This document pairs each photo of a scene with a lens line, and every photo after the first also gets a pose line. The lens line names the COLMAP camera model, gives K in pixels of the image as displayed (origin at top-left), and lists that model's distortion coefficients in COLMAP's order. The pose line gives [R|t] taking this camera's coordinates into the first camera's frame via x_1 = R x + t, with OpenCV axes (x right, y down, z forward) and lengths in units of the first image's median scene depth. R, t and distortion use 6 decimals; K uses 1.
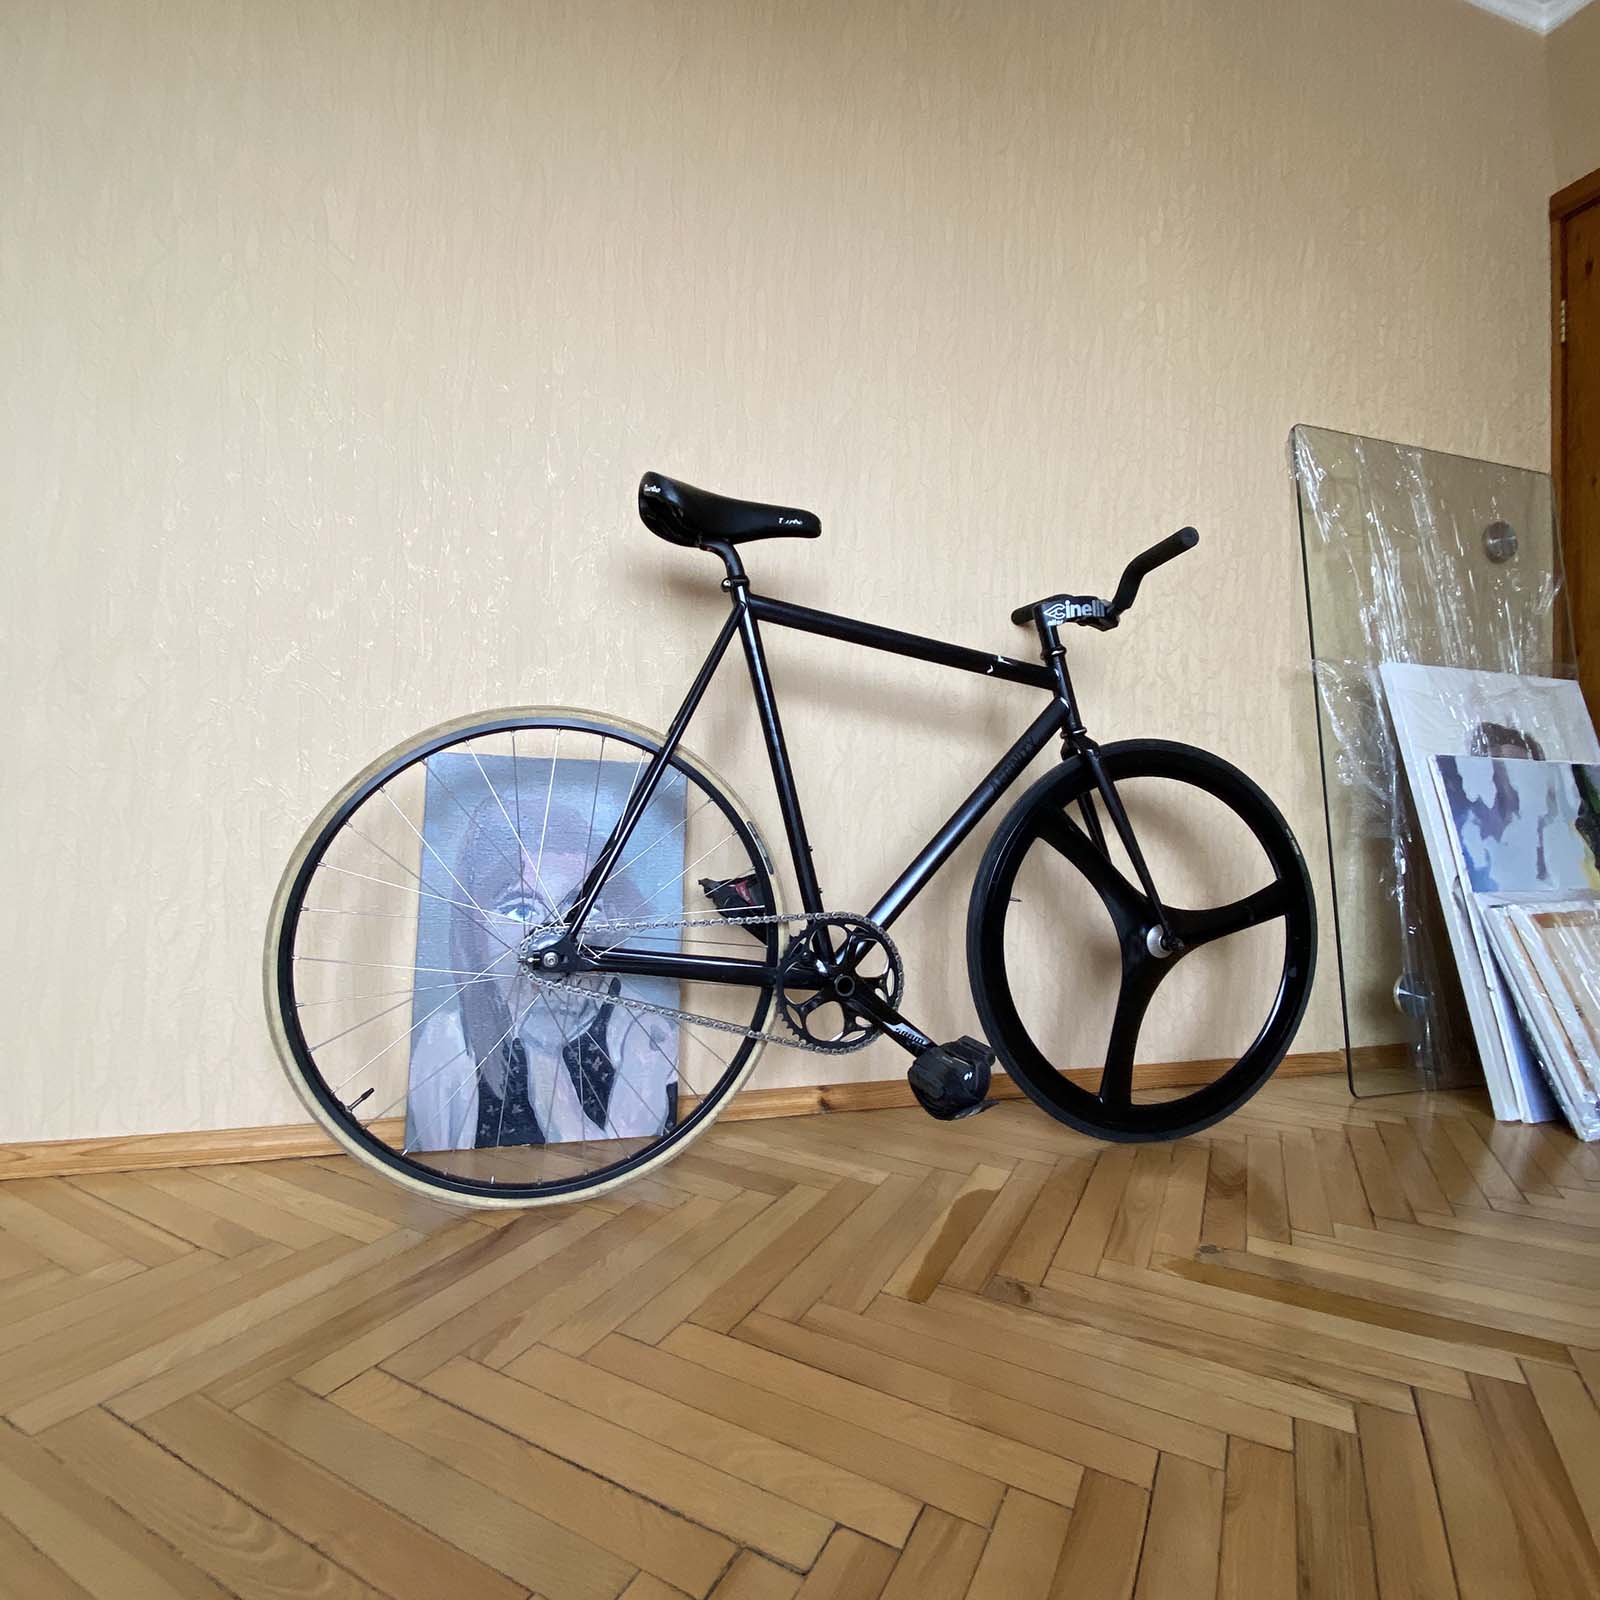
lens RADIAL K [[864.2, 0, 795.5], [0, 864.2, 809.5], [0, 0, 1]] dist [0.003467, -0.010324]
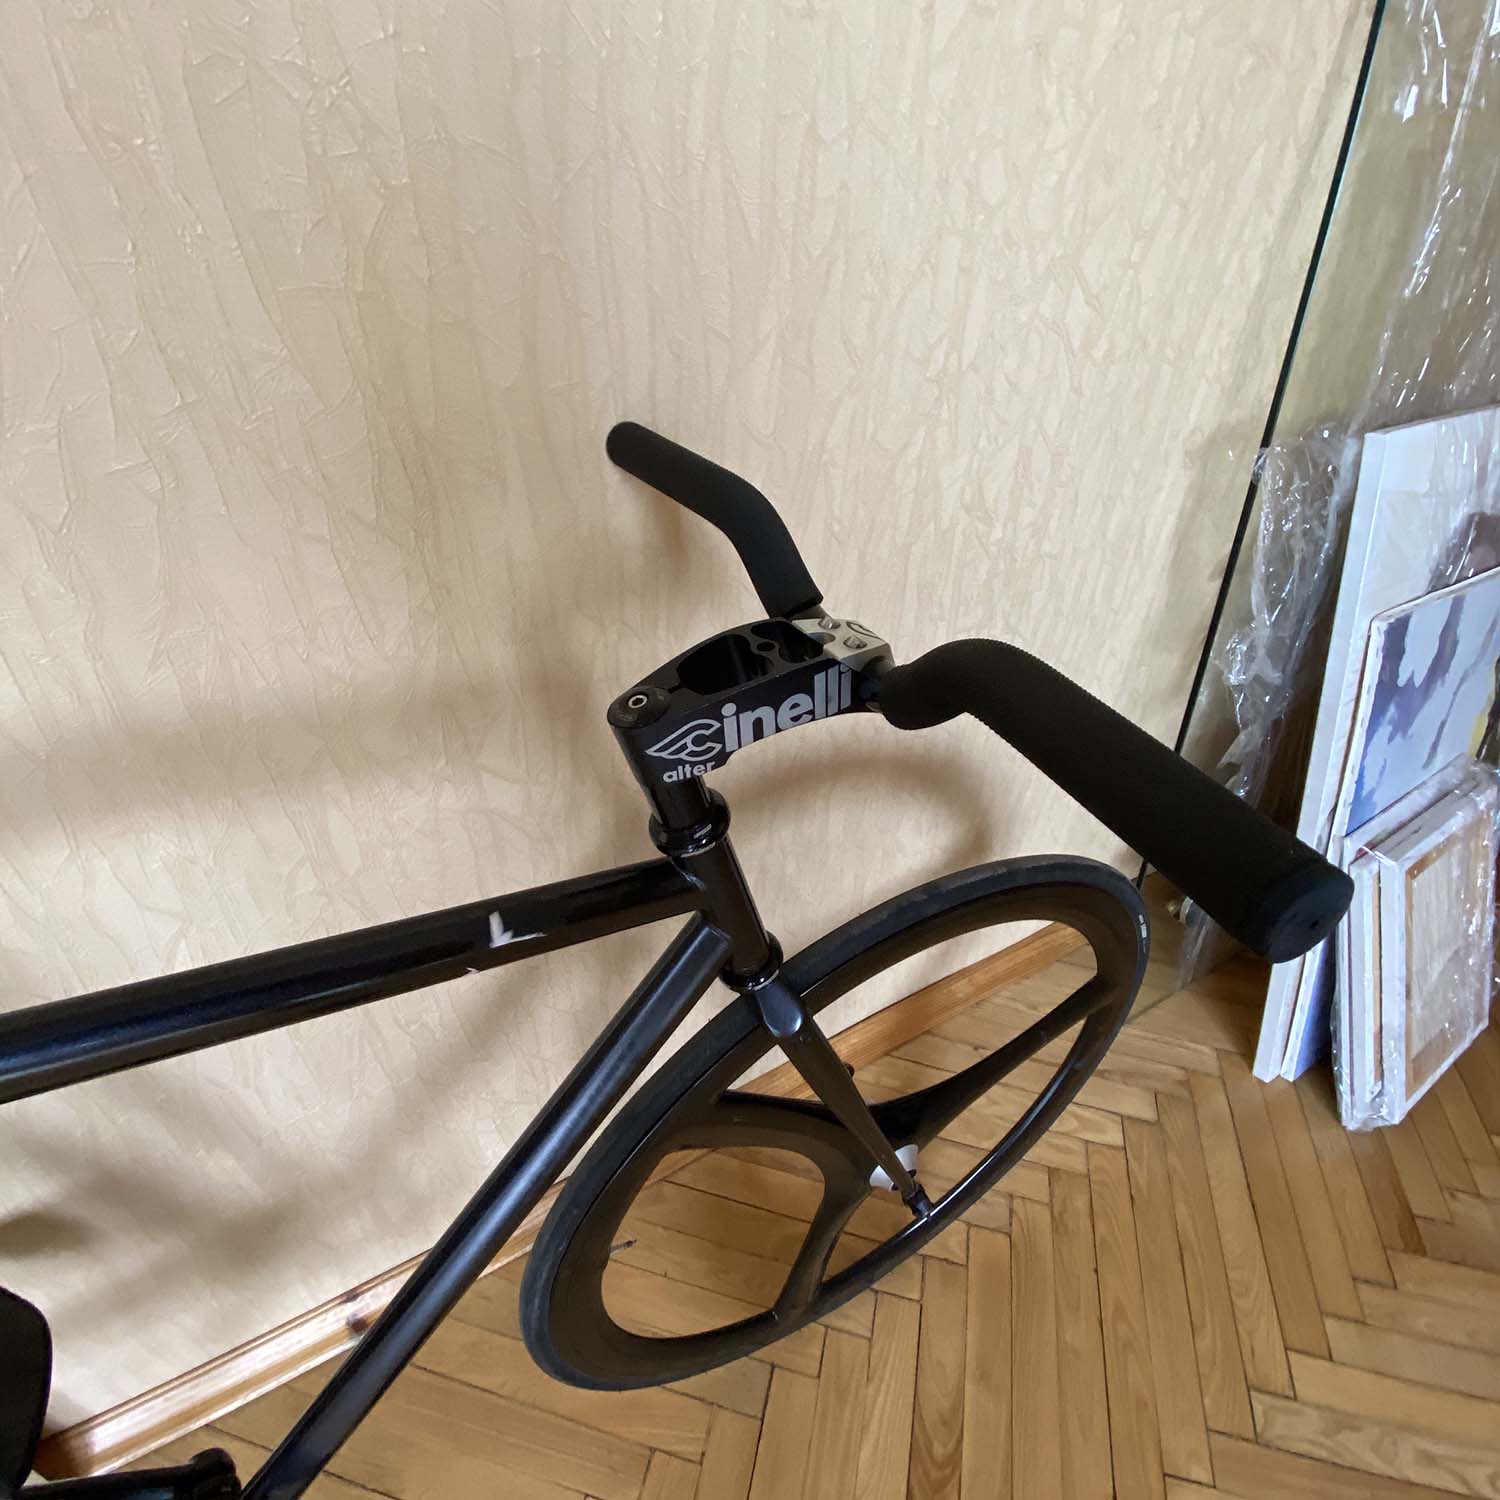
lens RADIAL K [[832.6, 0, 750.0], [0, 832.6, 750.0], [0, 0, 1]] dist [-0.004704, -0.000953]
pose [[0.970704, -0.125804, 0.204711, 0.263642], [-0.022699, 0.800153, 0.599366, -0.389378], [-0.239203, -0.586454, 0.773857, 0.781411]]
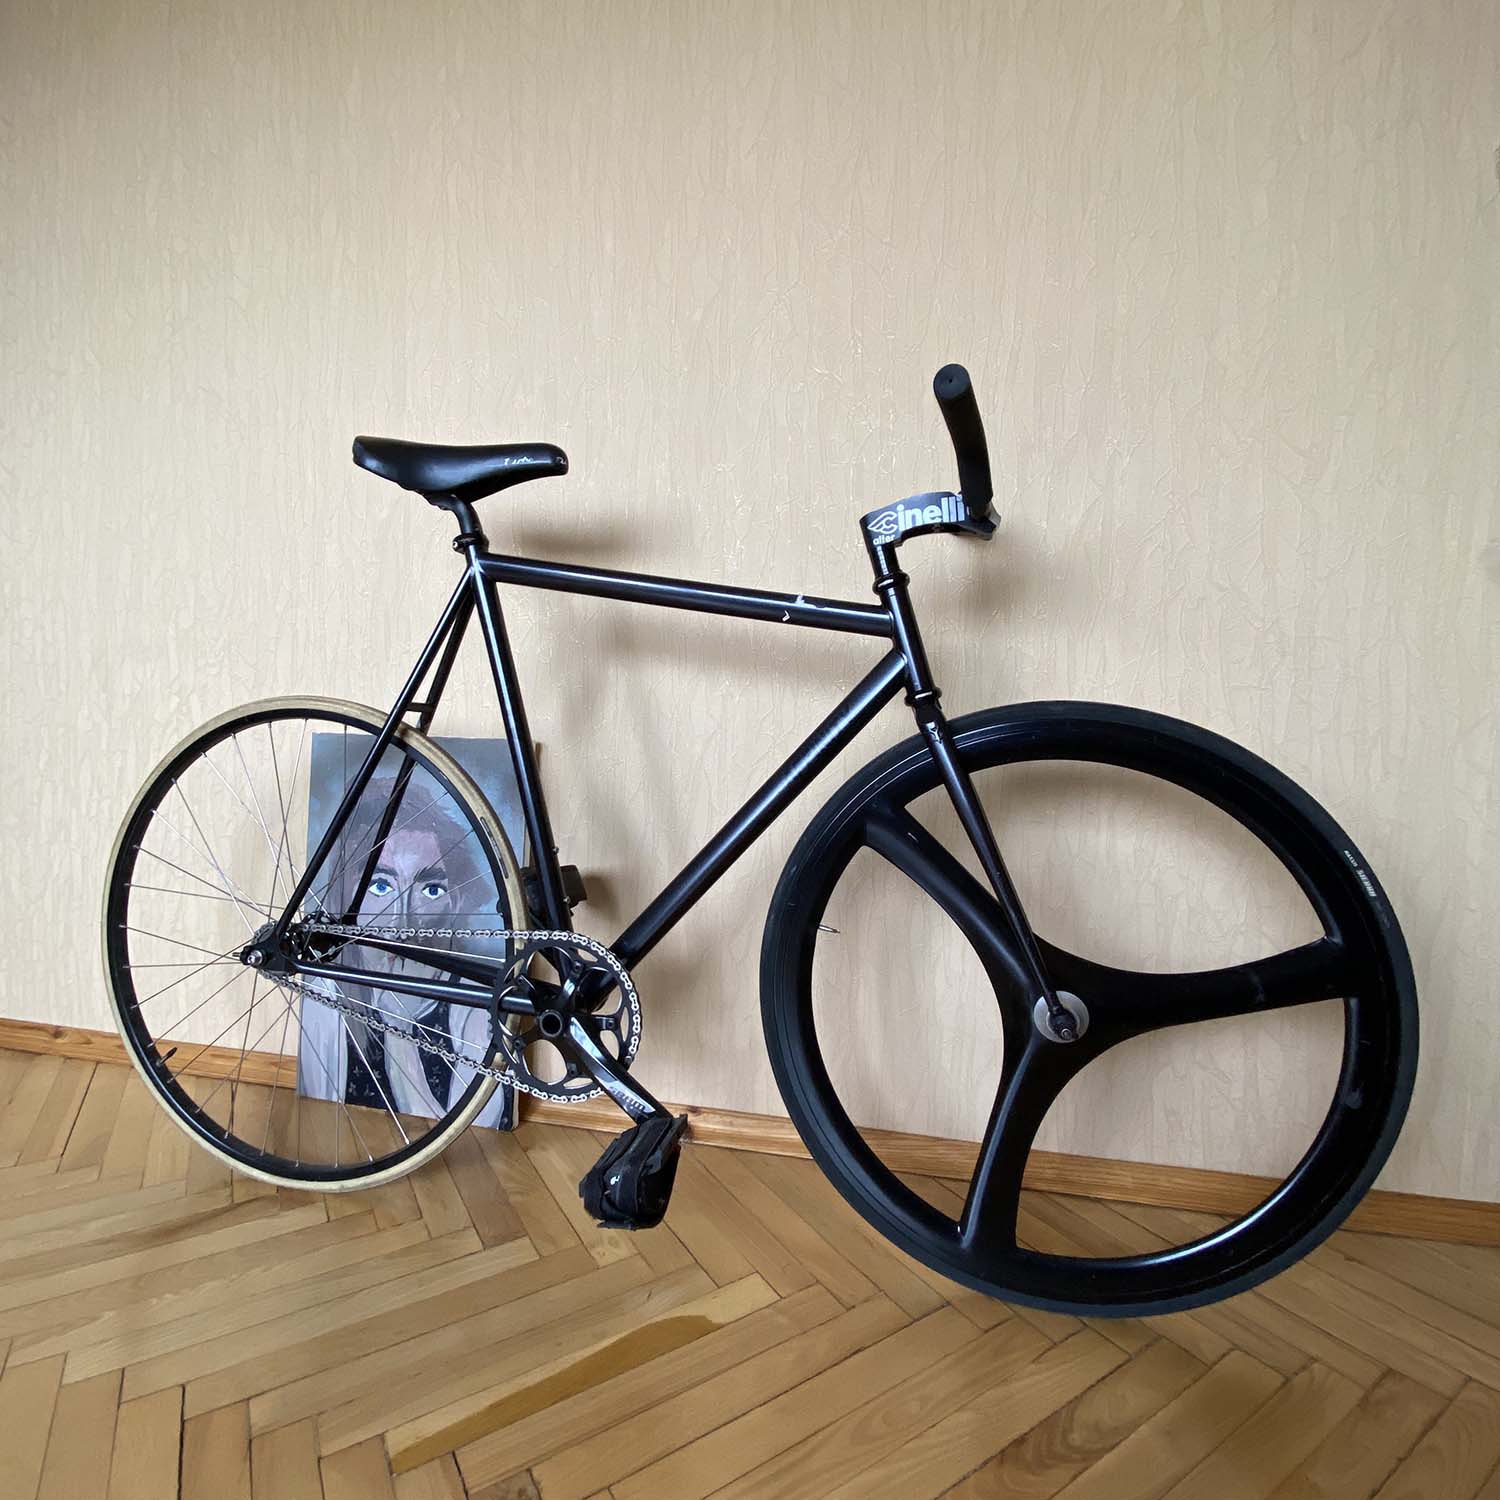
lens RADIAL K [[810.2, 0, 745.8], [0, 810.2, 758.9], [0, 0, 1]] dist [0.003467, -0.010324]
pose [[0.871998, 0.014295, -0.489300, 0.522617], [0.009505, 0.998891, 0.046123, -0.072143], [0.489416, -0.044870, 0.870895, 0.373262]]
